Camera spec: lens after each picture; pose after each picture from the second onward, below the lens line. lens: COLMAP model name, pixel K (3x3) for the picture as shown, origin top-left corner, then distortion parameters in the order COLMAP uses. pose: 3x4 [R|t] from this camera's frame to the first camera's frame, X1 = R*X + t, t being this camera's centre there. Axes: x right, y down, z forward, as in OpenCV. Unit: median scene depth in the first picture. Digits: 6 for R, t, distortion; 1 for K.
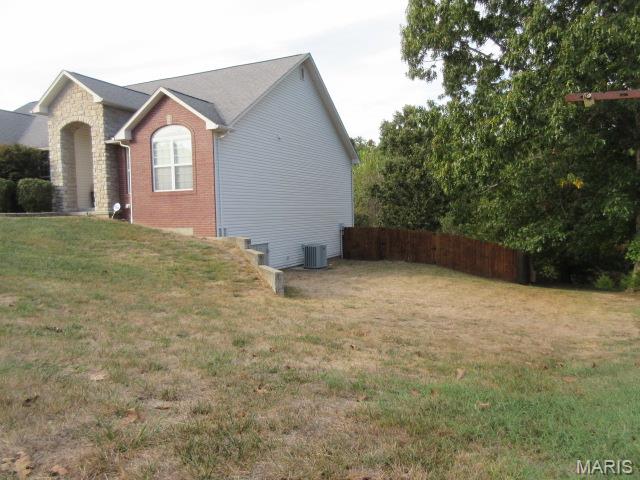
lens RADIAL K [[476.7, 0, 325.5], [0, 476.7, 242.1], [0, 0, 1]] dist [0.003263, -0.012469]
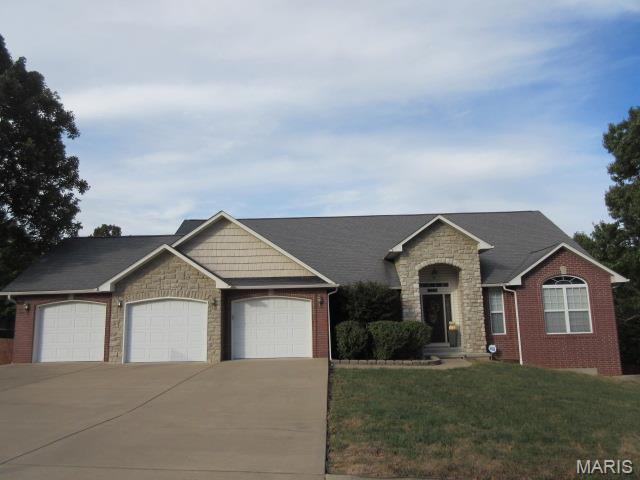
lens RADIAL K [[476.7, 0, 322.9], [0, 476.7, 237.9], [0, 0, 1]] dist [0.003263, -0.012469]
pose [[0.912772, 0.064598, 0.403329, -1.196526], [0.033772, 0.972100, -0.232122, -0.079641], [-0.407071, 0.225495, 0.885124, 0.192790]]
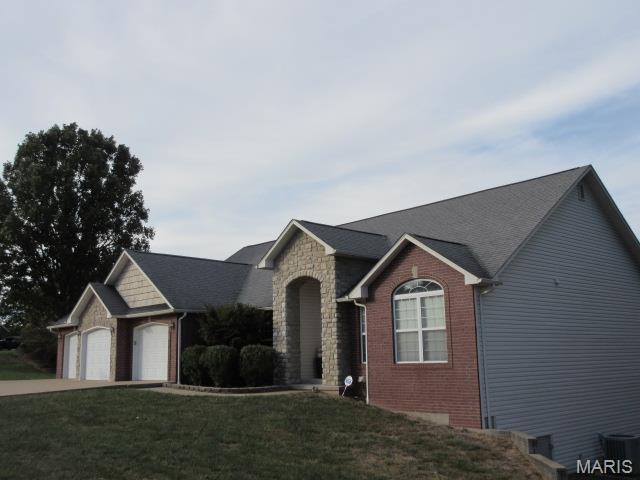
lens RADIAL K [[648.2, 0, 321.9], [0, 648.2, 242.2], [0, 0, 1]] dist [-0.015963, 0.000000]
pose [[0.922297, -0.068707, -0.380327, -0.052620], [-0.021913, 0.973191, -0.228950, -0.050331], [0.385861, 0.219494, 0.896066, -0.034545]]
